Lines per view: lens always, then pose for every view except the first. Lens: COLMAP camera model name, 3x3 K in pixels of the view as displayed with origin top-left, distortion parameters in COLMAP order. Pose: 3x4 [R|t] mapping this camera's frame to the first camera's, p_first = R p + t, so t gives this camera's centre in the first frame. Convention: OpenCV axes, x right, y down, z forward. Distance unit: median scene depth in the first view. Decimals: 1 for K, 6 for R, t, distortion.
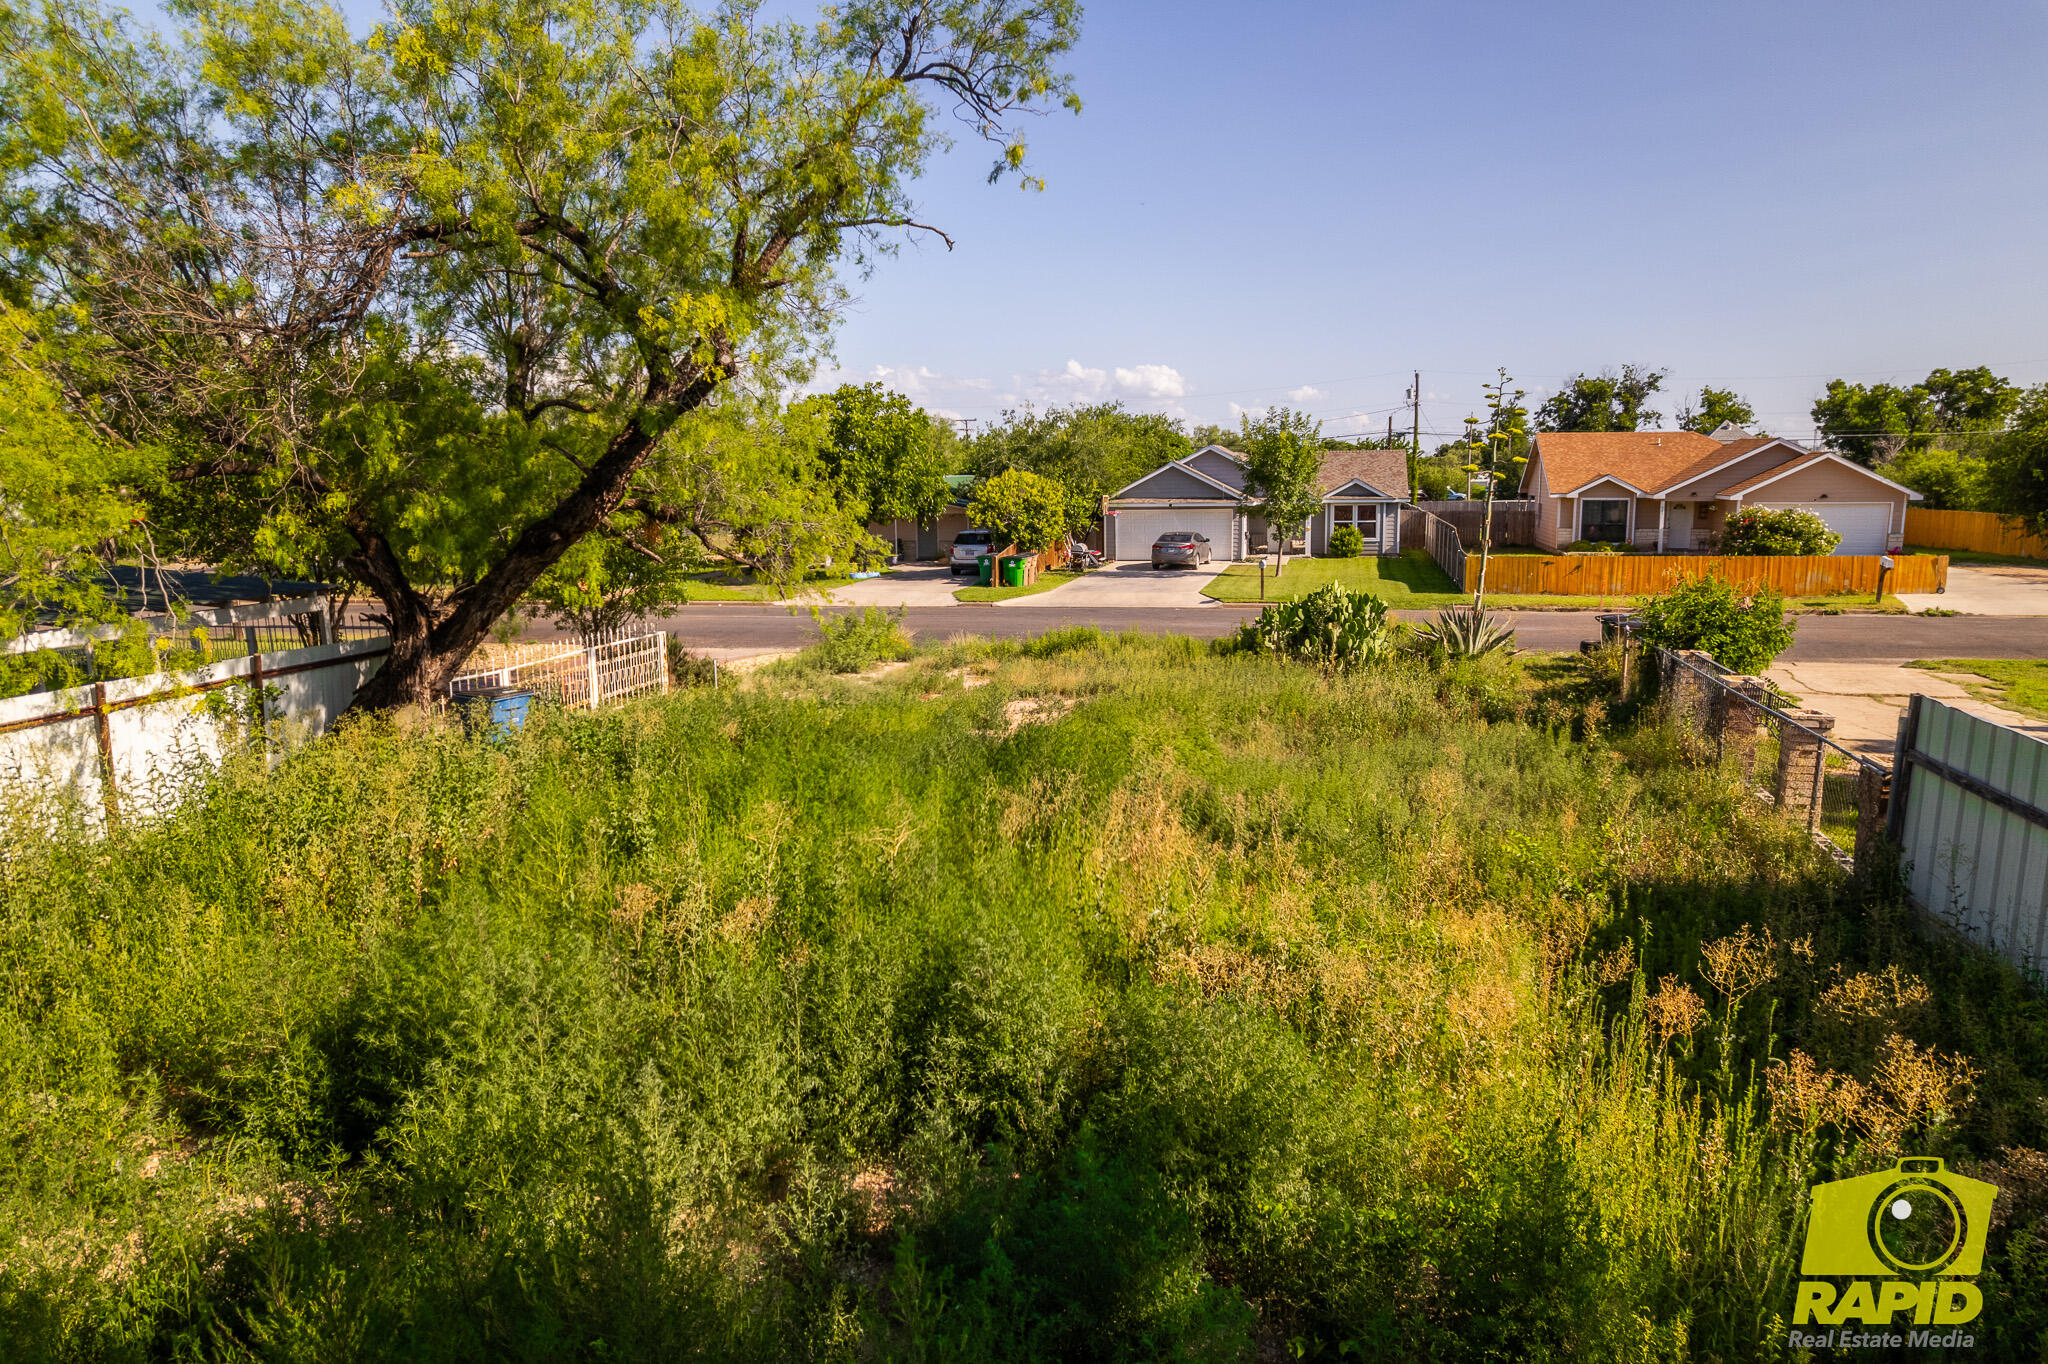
lens RADIAL K [[1308.6, 0, 1033.6], [0, 1308.6, 695.6], [0, 0, 1]] dist [-0.064916, 0.055416]
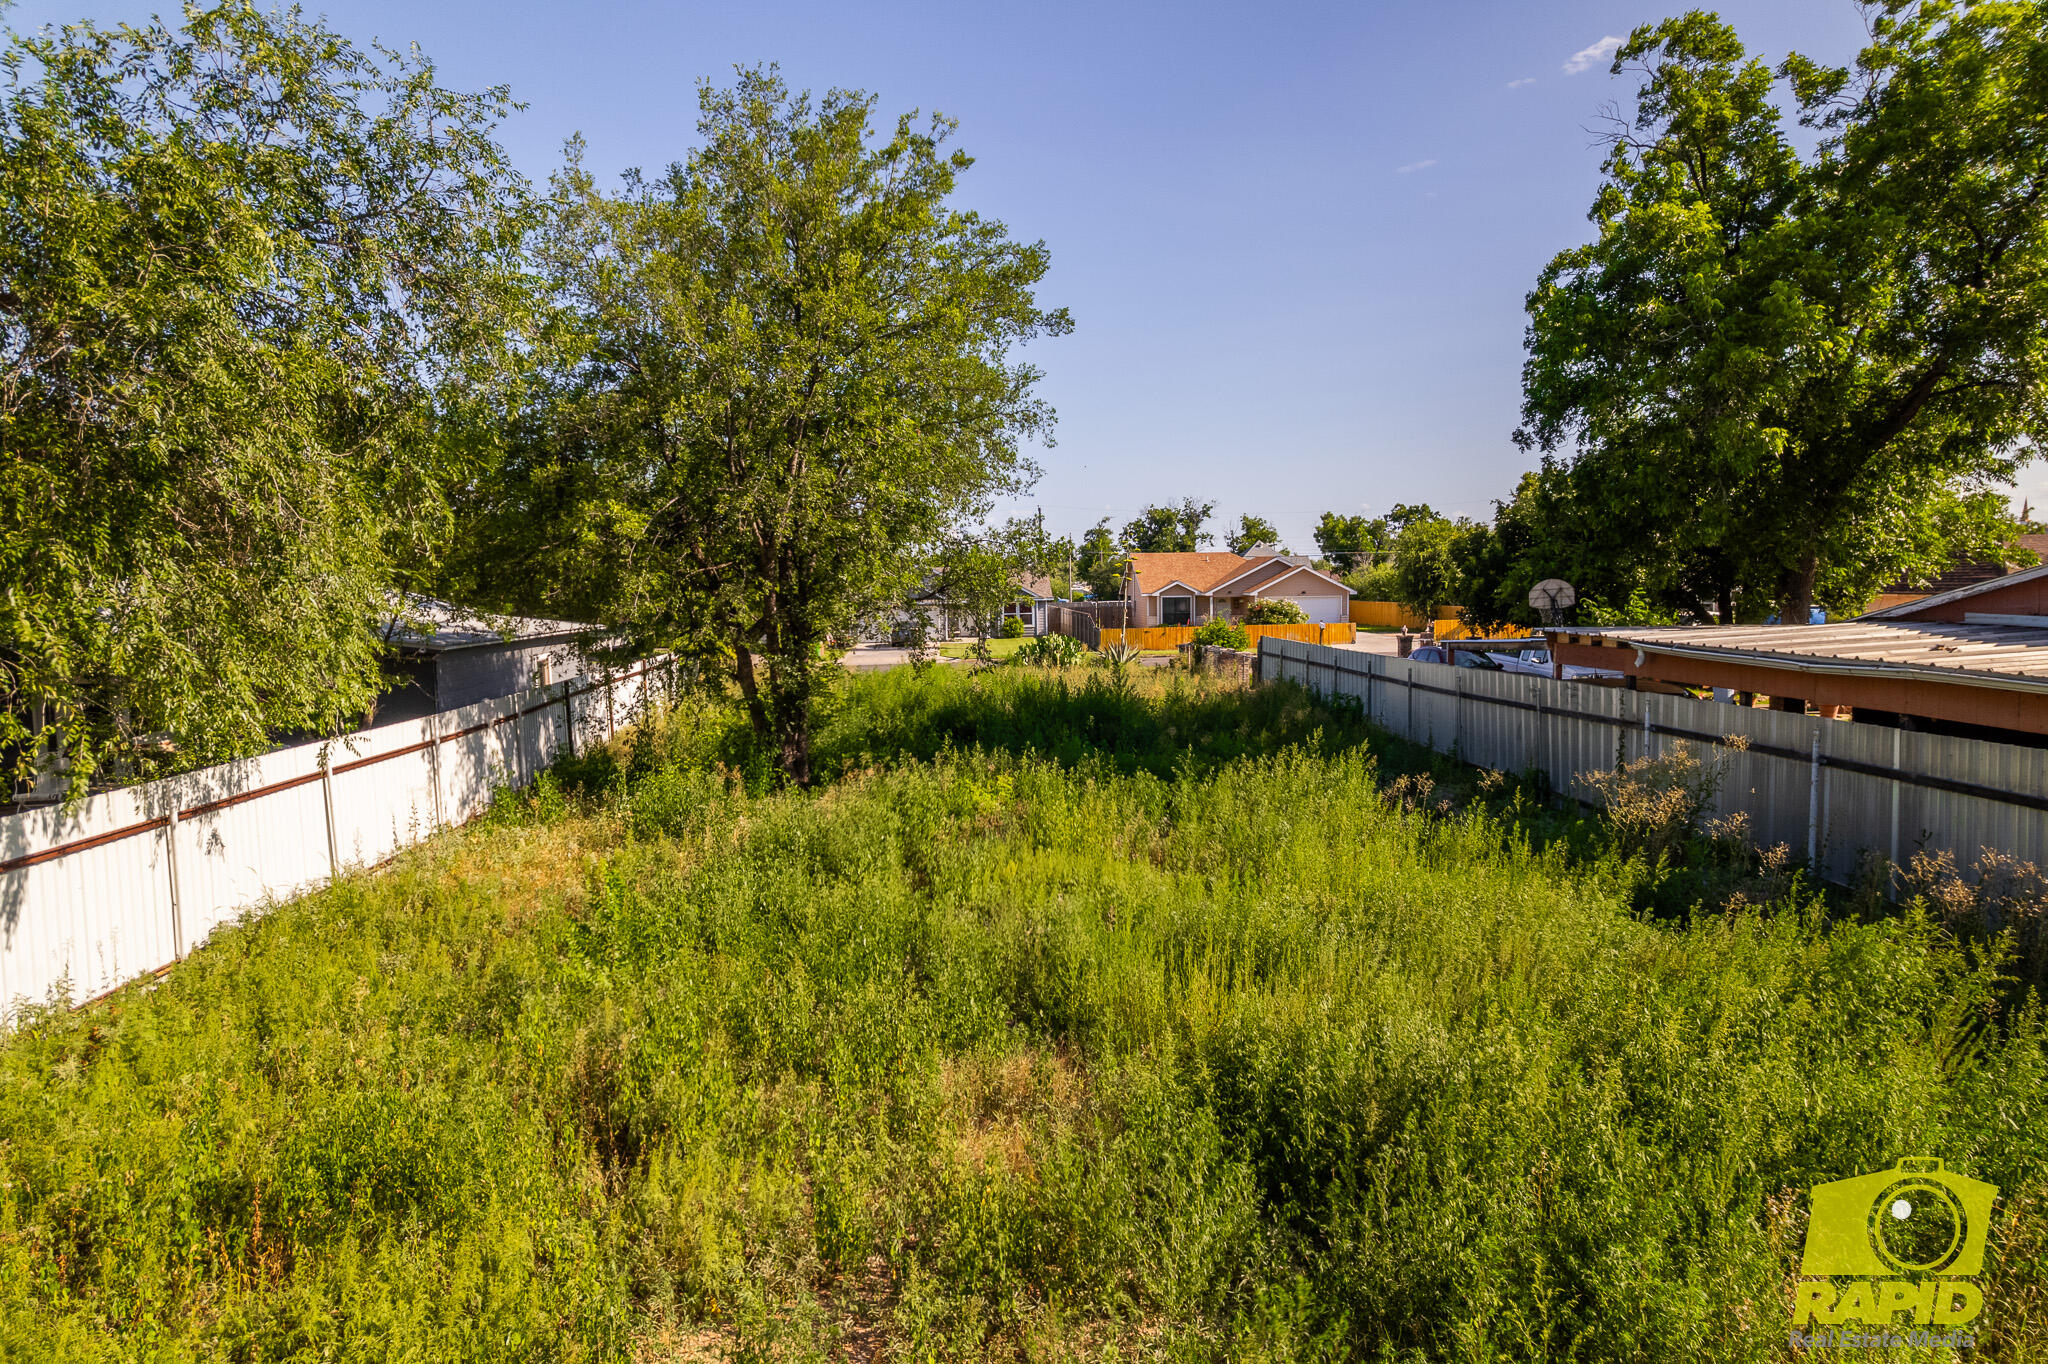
lens RADIAL K [[1308.6, 0, 1022.0], [0, 1308.6, 679.0], [0, 0, 1]] dist [-0.064916, 0.055416]
pose [[0.956826, -0.025952, 0.289499, -0.095945], [0.054366, 0.994408, -0.090542, 0.039475], [-0.285531, 0.102372, 0.952886, -0.215342]]
